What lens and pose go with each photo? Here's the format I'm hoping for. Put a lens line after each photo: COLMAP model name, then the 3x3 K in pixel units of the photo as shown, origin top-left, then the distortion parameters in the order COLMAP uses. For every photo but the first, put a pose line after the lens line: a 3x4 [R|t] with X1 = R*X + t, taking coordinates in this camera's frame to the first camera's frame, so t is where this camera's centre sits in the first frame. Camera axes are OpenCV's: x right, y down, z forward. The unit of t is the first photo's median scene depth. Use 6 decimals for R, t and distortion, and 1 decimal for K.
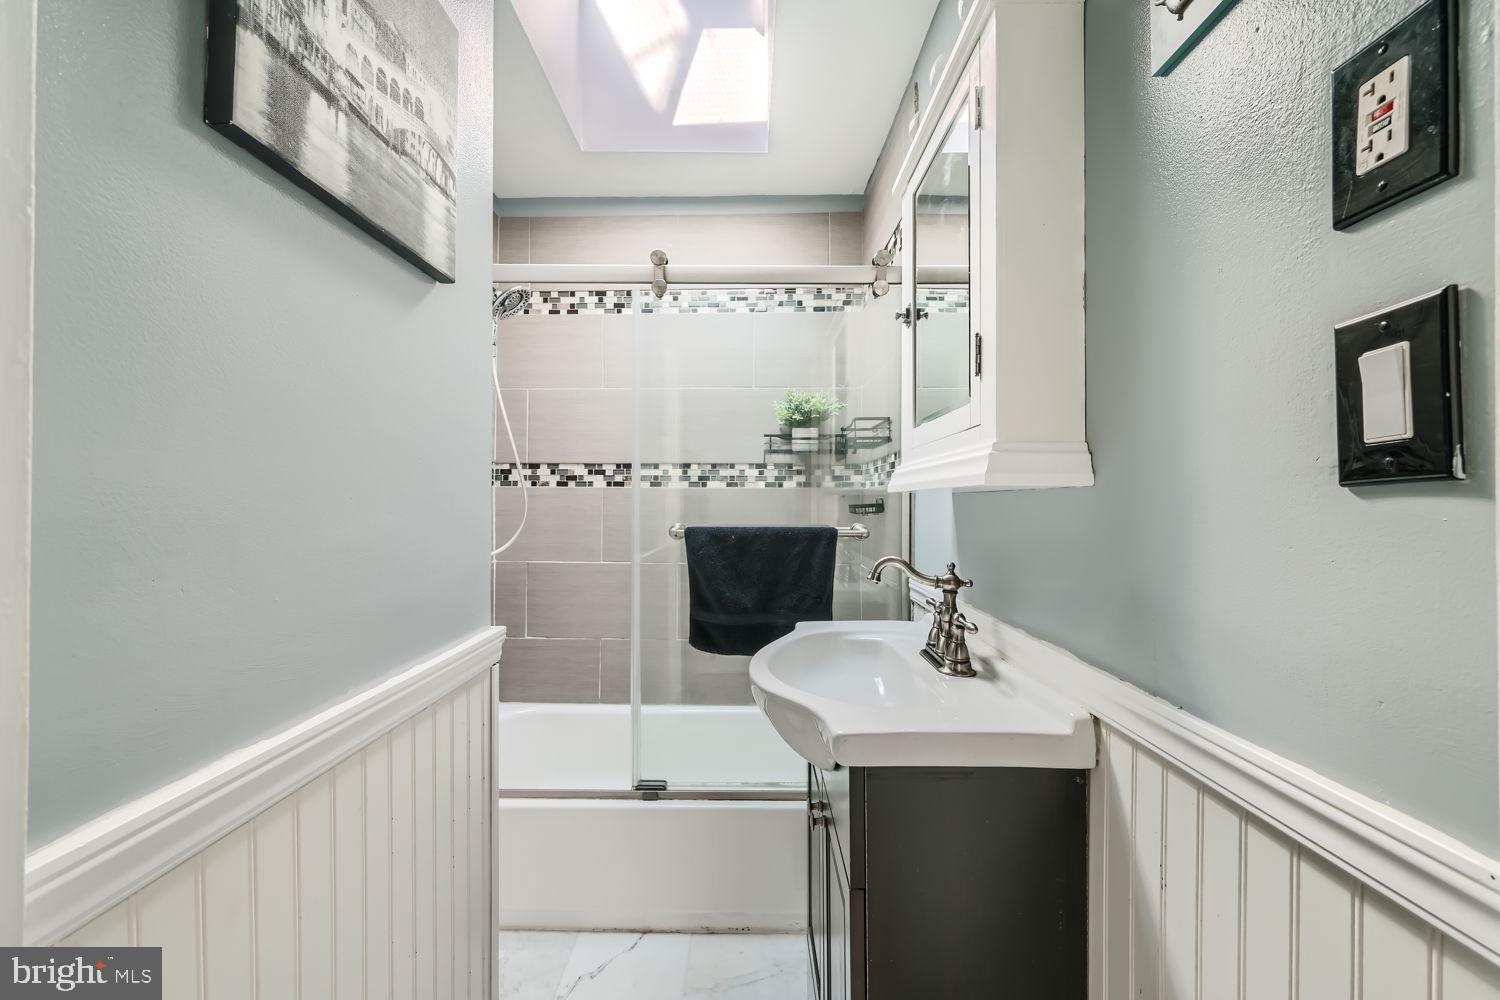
lens RADIAL K [[608.4, 0, 748.9], [0, 608.4, 499.9], [0, 0, 1]] dist [-0.000625, 0.000553]
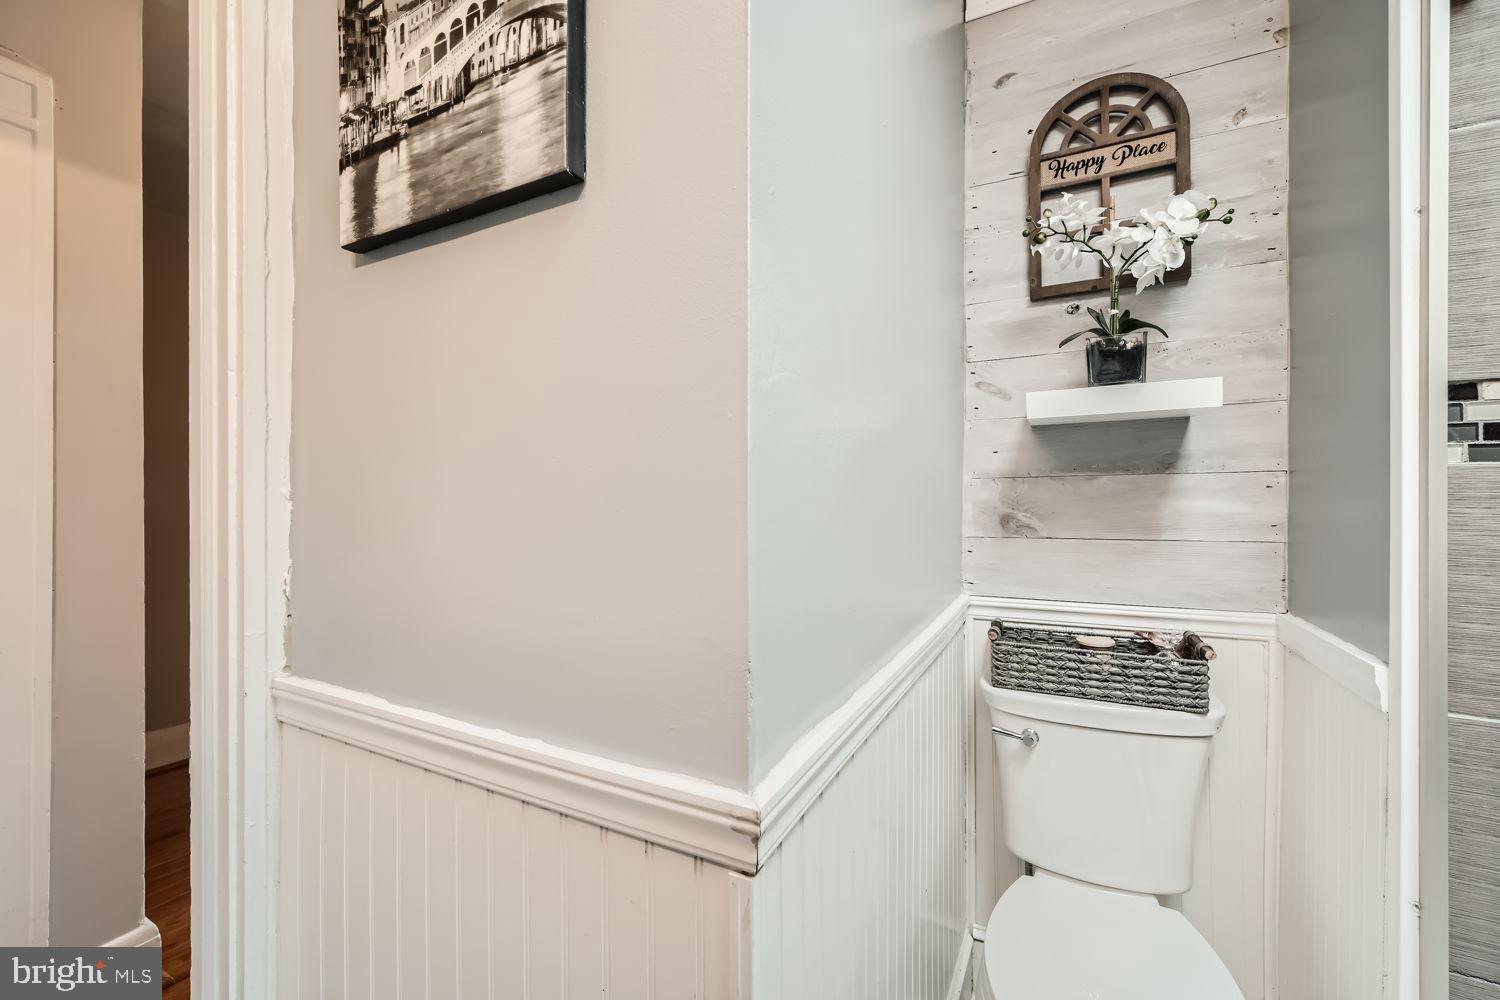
lens RADIAL K [[608.4, 0, 749.6], [0, 608.4, 499.6], [0, 0, 1]] dist [-0.000625, 0.000553]
pose [[-0.457506, 0.000369, -0.889206, -0.013538], [-0.002148, 0.999997, 0.001521, -0.023319], [0.889204, 0.002606, -0.457504, 1.924298]]
